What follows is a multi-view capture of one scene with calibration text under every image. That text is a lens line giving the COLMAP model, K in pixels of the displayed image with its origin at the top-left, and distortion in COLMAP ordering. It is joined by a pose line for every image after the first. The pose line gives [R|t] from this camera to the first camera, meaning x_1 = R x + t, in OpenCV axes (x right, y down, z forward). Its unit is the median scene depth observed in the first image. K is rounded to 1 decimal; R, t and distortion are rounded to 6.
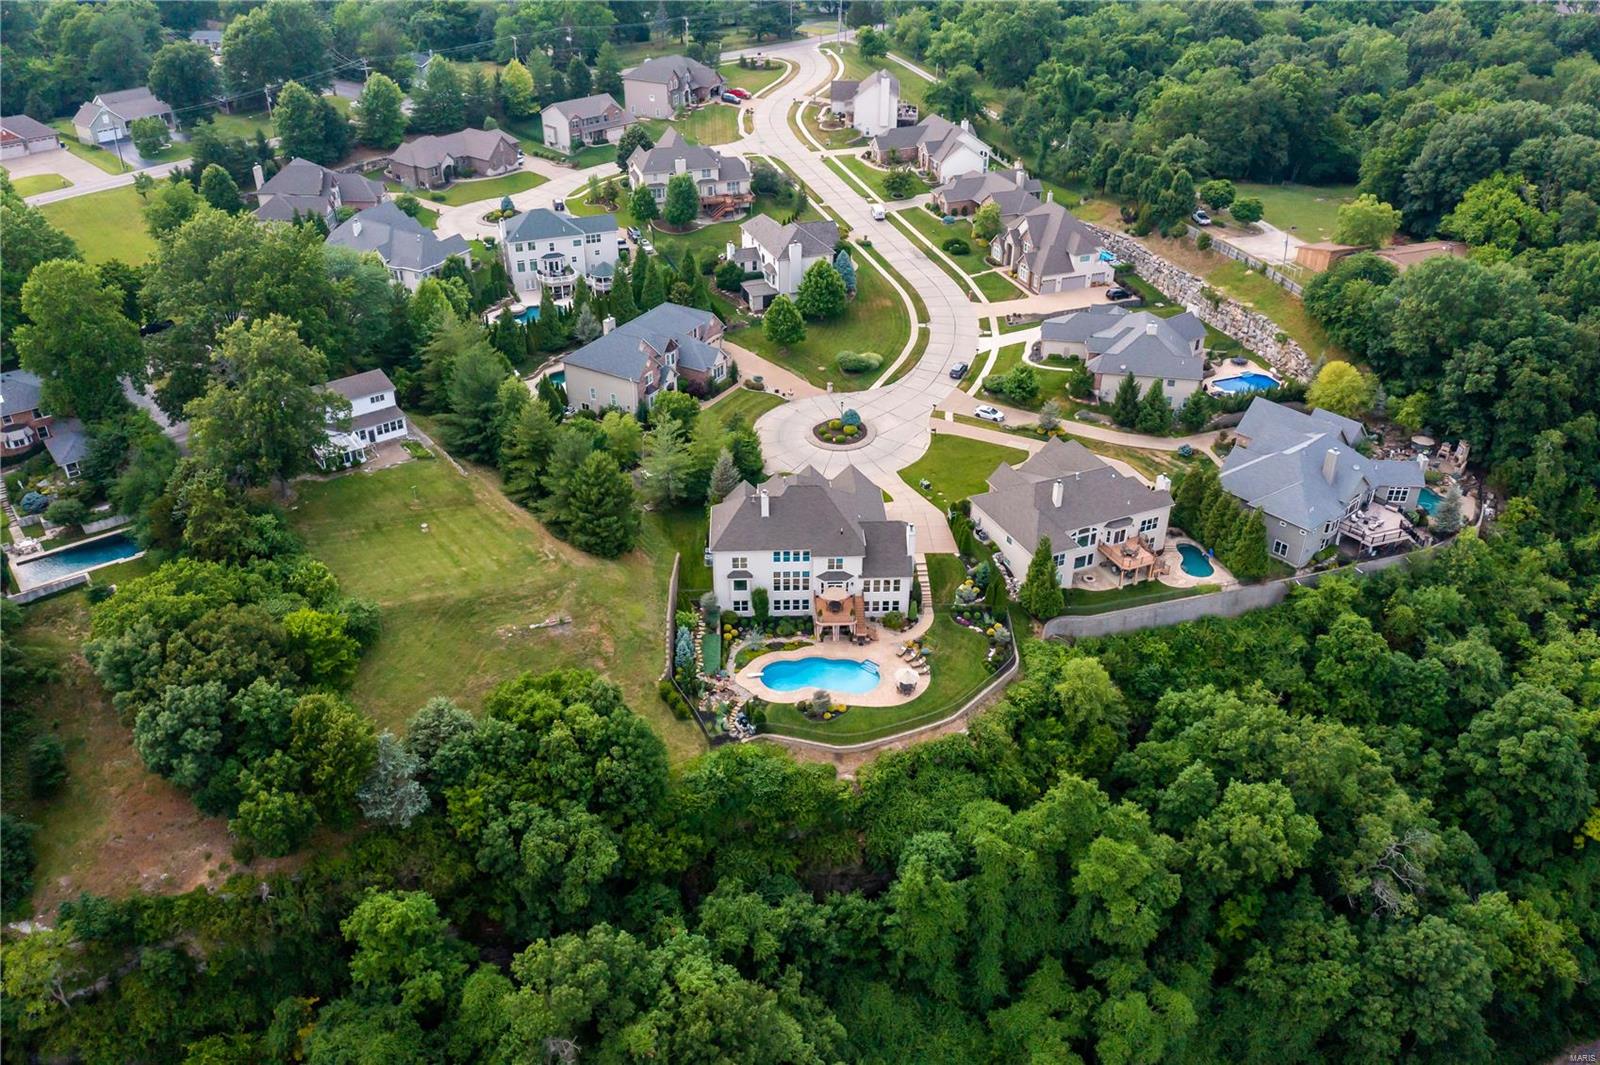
lens RADIAL K [[1328.9, 0, 798.0], [0, 1328.9, 521.6], [0, 0, 1]] dist [-0.010437, 0.003400]
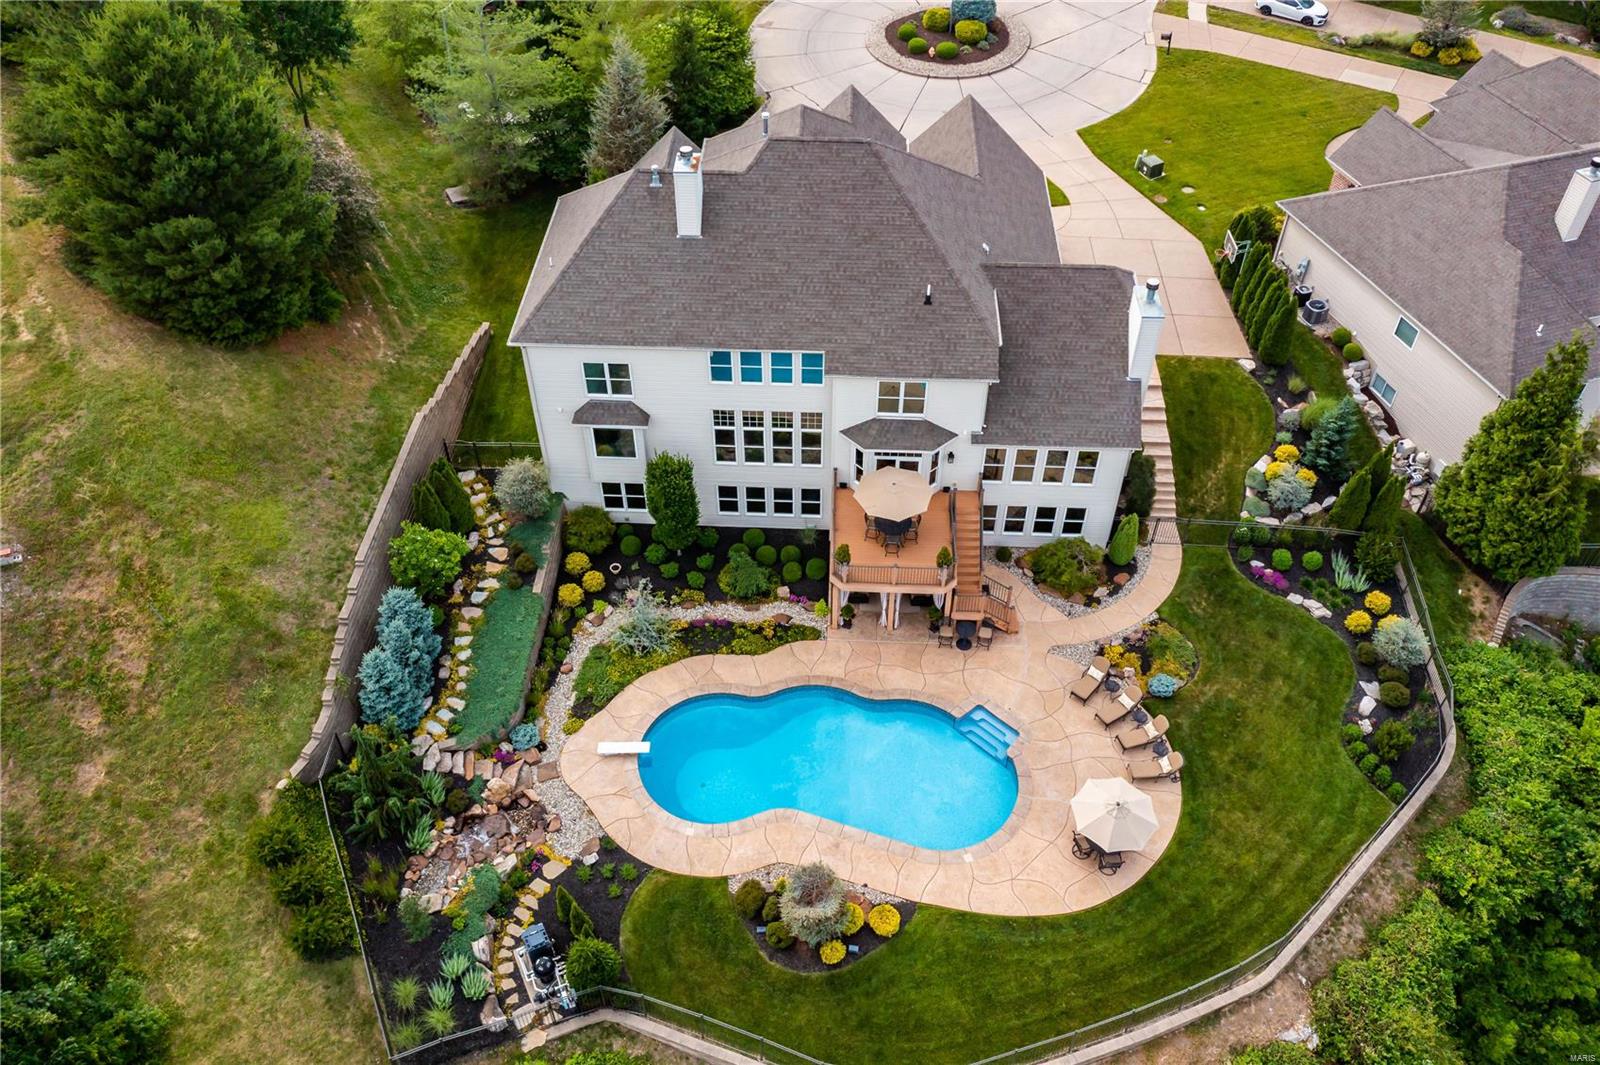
lens RADIAL K [[1328.9, 0, 797.4], [0, 1328.9, 539.0], [0, 0, 1]] dist [-0.010437, 0.003400]
pose [[0.996307, 0.058686, -0.062677, 0.024822], [-0.042435, 0.971132, 0.234739, -0.009022], [0.074644, -0.231212, 0.970036, 0.672120]]
